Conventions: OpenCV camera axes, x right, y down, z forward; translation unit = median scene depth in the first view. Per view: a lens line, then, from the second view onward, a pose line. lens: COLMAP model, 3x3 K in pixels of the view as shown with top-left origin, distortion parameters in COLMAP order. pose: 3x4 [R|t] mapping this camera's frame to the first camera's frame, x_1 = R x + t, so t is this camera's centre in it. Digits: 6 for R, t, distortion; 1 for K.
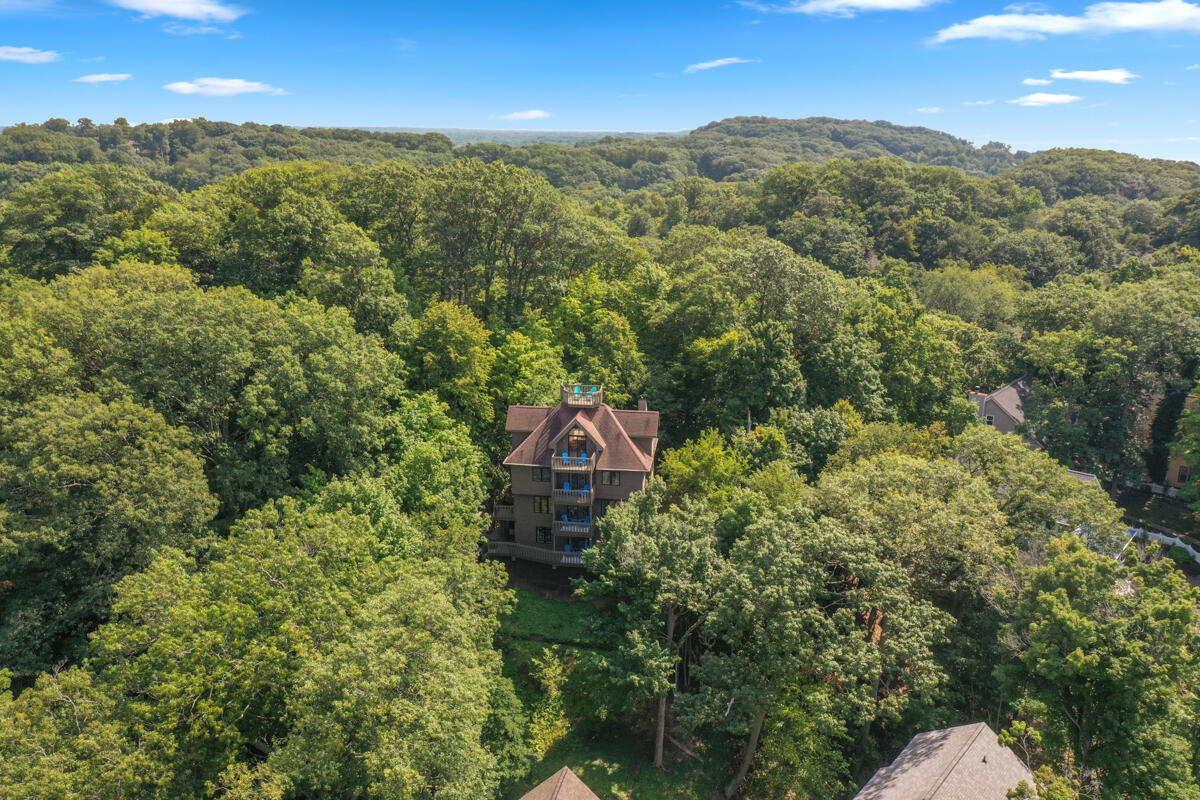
lens RADIAL K [[947.4, 0, 620.1], [0, 947.4, 401.5], [0, 0, 1]] dist [0.010833, -0.002577]
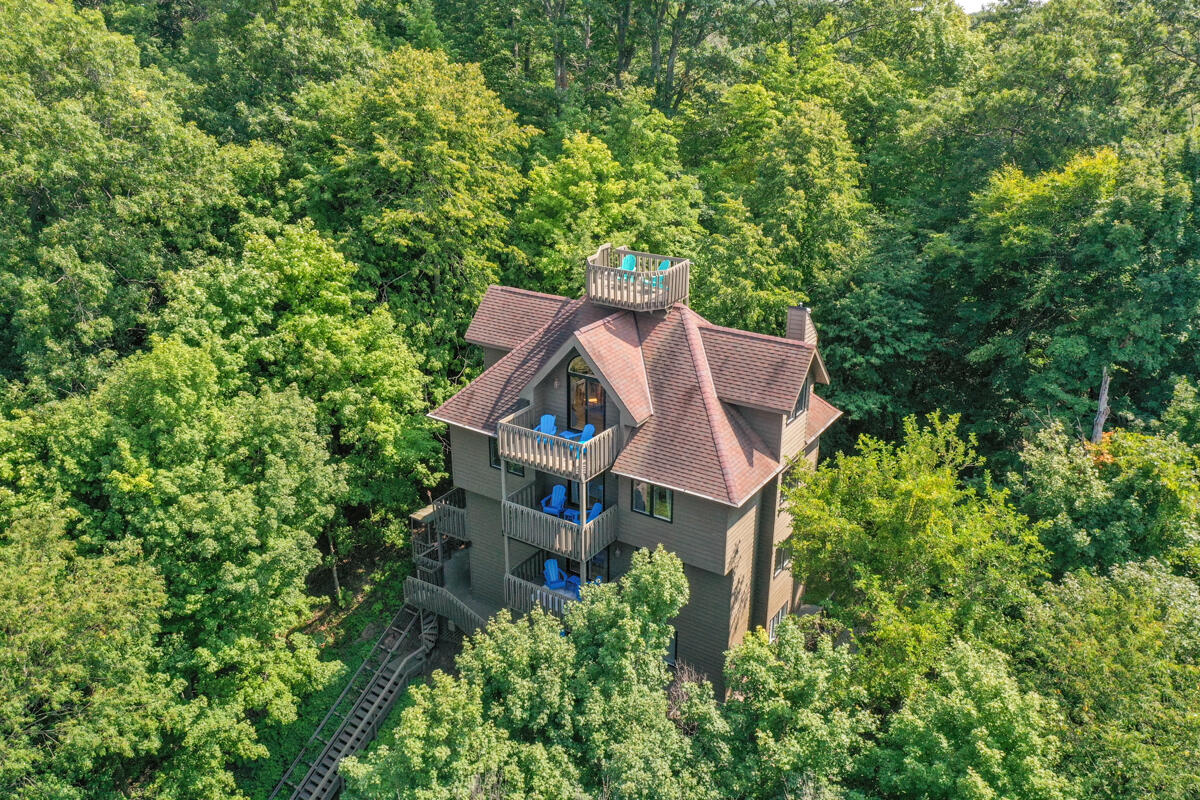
lens RADIAL K [[947.4, 0, 620.1], [0, 947.4, 401.5], [0, 0, 1]] dist [0.010833, -0.002577]
pose [[0.902914, 0.160615, -0.398684, 0.119904], [-0.119142, 0.984736, 0.126890, -0.004891], [0.412979, -0.067070, 0.908267, 0.627340]]
